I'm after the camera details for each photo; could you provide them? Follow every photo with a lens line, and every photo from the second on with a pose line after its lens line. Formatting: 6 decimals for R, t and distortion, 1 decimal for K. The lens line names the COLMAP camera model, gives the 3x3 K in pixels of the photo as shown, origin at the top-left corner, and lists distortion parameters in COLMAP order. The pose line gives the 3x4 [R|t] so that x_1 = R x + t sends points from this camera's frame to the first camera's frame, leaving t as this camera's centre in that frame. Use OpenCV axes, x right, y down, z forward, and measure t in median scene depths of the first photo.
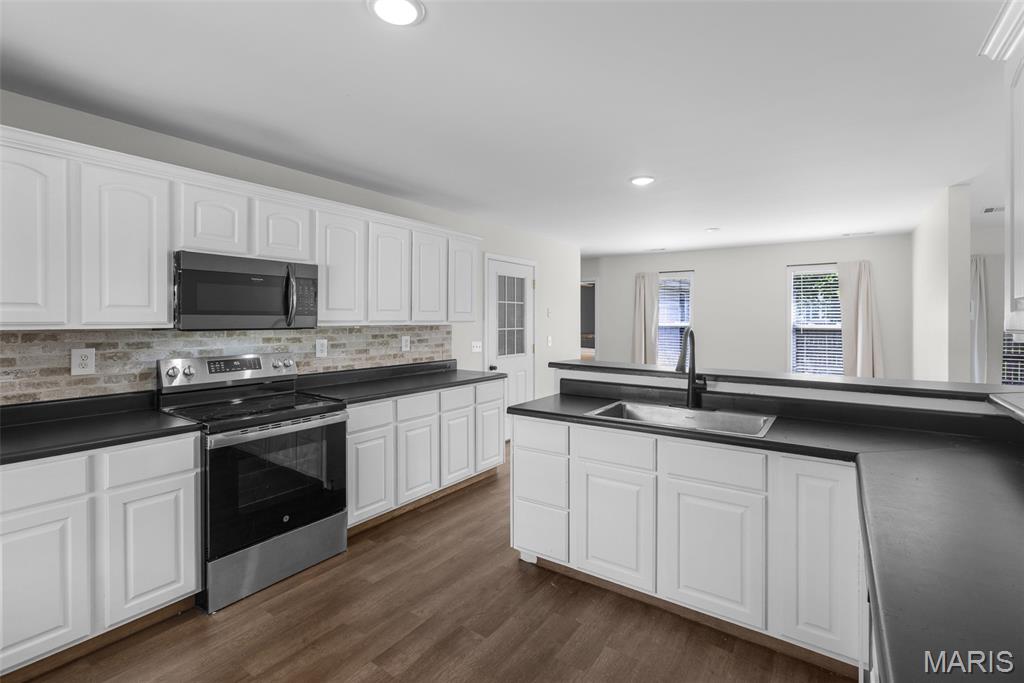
lens RADIAL K [[467.9, 0, 502.6], [0, 467.9, 316.3], [0, 0, 1]] dist [-0.014932, 0.010420]
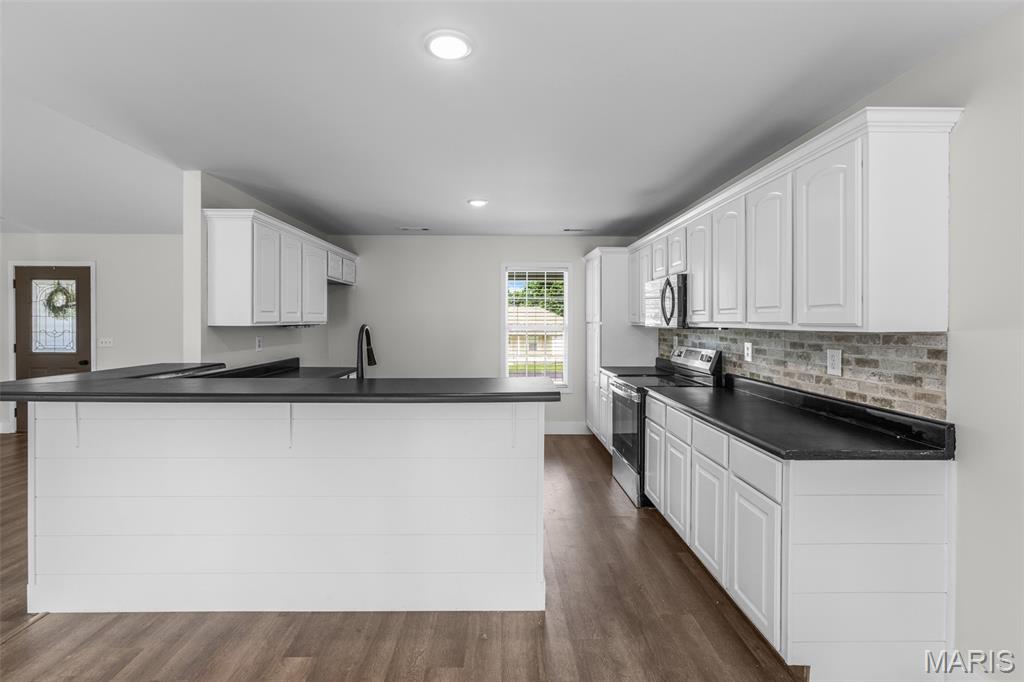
lens RADIAL K [[467.9, 0, 505.4], [0, 467.9, 321.4], [0, 0, 1]] dist [-0.014932, 0.010420]
pose [[-0.796328, -0.004839, -0.604845, 0.612809], [-0.002567, 0.999986, -0.004620, 0.014085], [0.604859, -0.002126, -0.796330, 1.576956]]
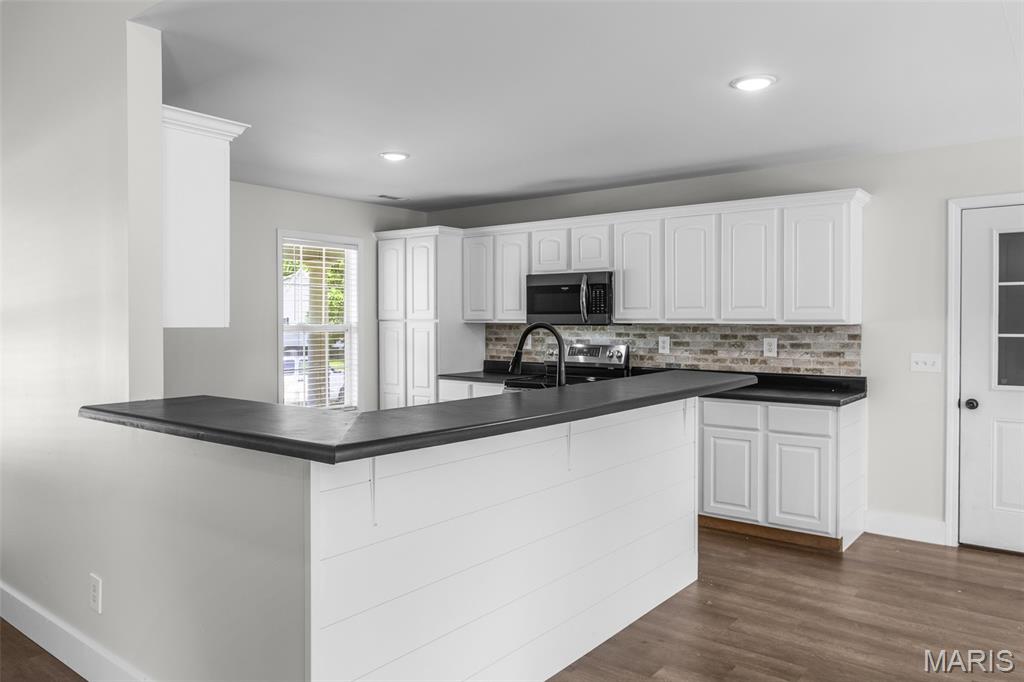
lens RADIAL K [[727.5, 0, 518.2], [0, 727.5, 320.7], [0, 0, 1]] dist [-0.000534, -0.004202]
pose [[-0.024075, 0.000150, -0.999710, 1.370879], [0.004502, 0.999990, 0.000041, 0.013175], [0.999700, -0.004500, -0.024075, 0.774390]]
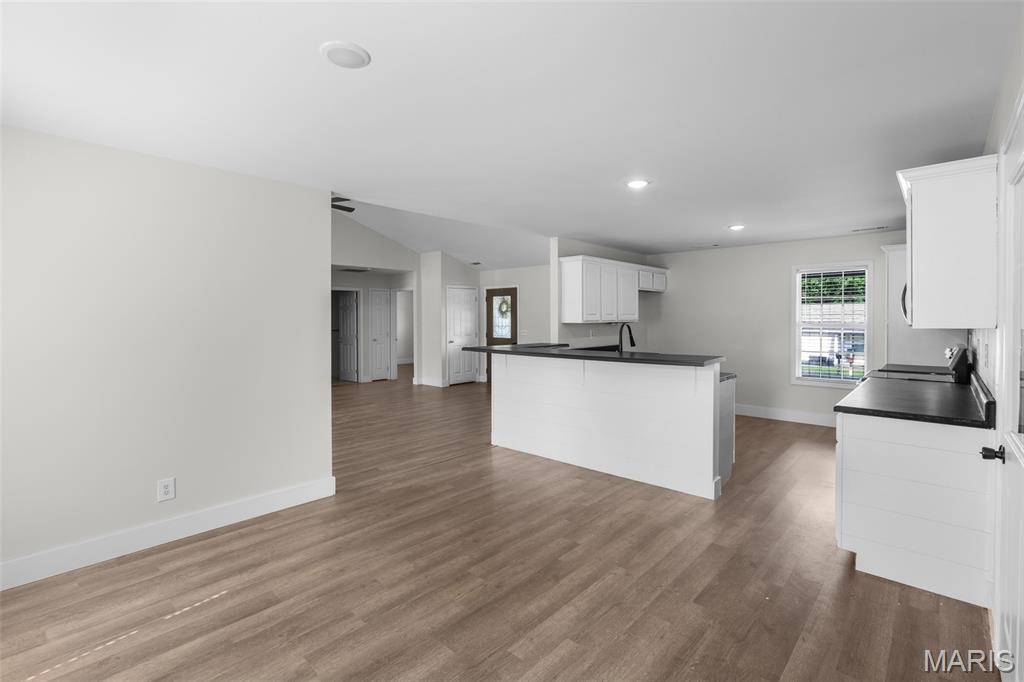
lens RADIAL K [[467.9, 0, 510.1], [0, 467.9, 318.3], [0, 0, 1]] dist [-0.014932, 0.010420]
pose [[-0.993937, -0.000422, 0.109950, 0.507145], [-0.000753, 0.999995, -0.002964, 0.008581], [-0.109948, -0.003029, -0.993933, 2.241219]]
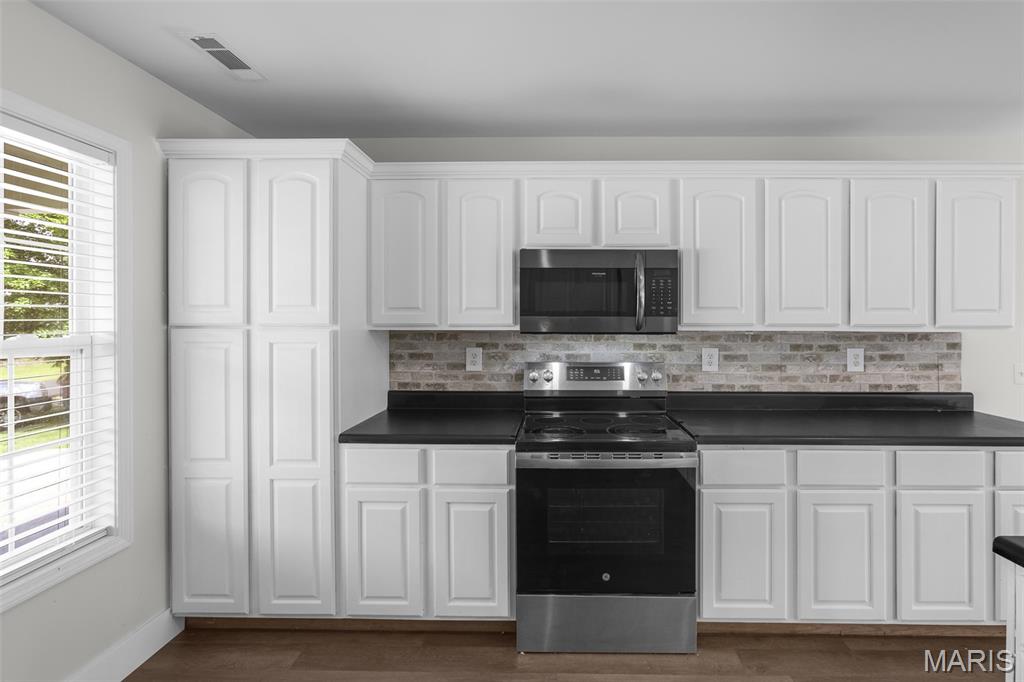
lens RADIAL K [[467.9, 0, 551.7], [0, 467.9, 321.0], [0, 0, 1]] dist [-0.014932, 0.010420]
pose [[0.580745, -0.001962, -0.814083, 0.093720], [0.002728, 0.999996, -0.000464, 0.004619], [0.814081, -0.001951, 0.580748, 0.373534]]
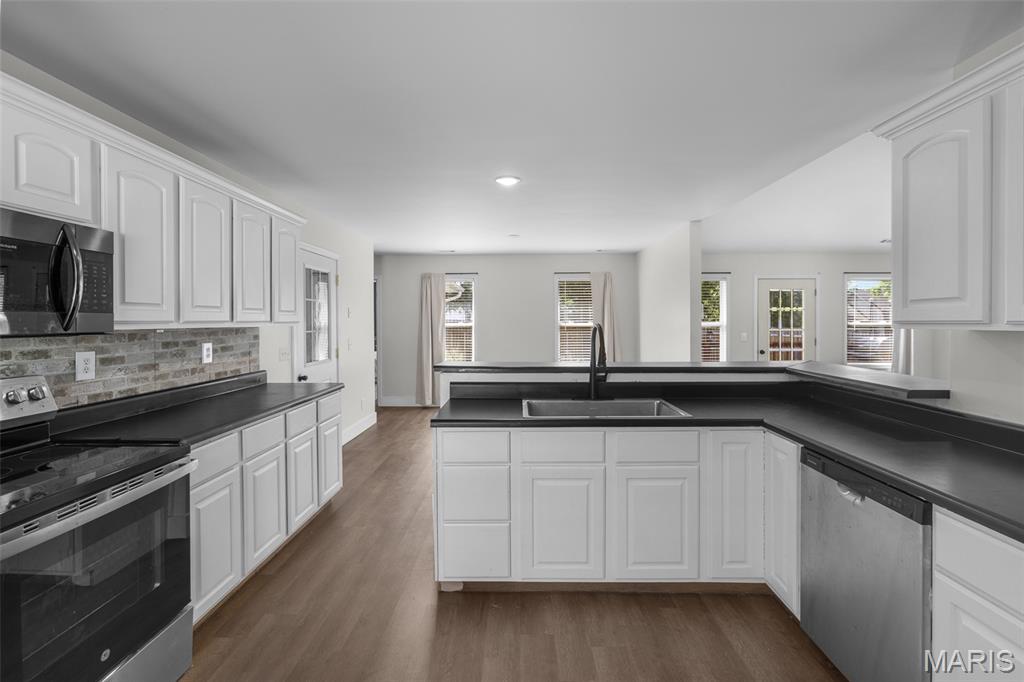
lens RADIAL K [[467.9, 0, 509.7], [0, 467.9, 322.3], [0, 0, 1]] dist [-0.014932, 0.010420]
pose [[0.827275, -0.008588, 0.561732, -0.290789], [0.003340, 0.999941, 0.010368, 0.005486], [-0.561788, -0.006701, 0.827254, 0.175082]]
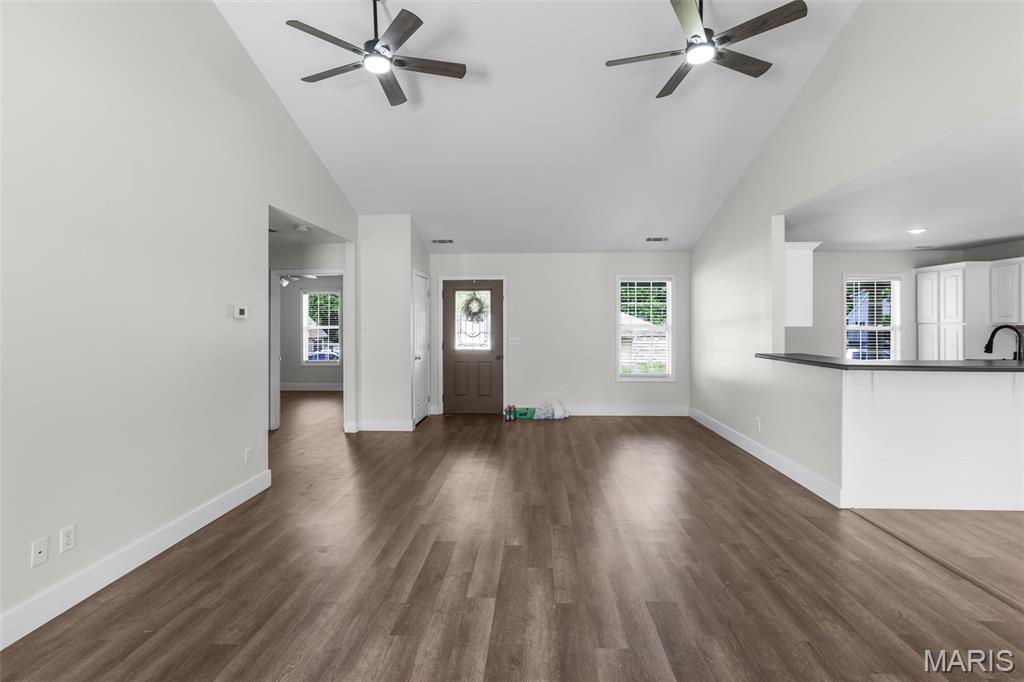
lens RADIAL K [[467.9, 0, 513.9], [0, 467.9, 322.2], [0, 0, 1]] dist [-0.014932, 0.010420]
pose [[-0.830398, -0.002080, -0.557167, 2.036546], [0.001294, 0.999983, -0.005661, 0.014538], [0.557169, -0.005421, -0.830381, 1.070797]]
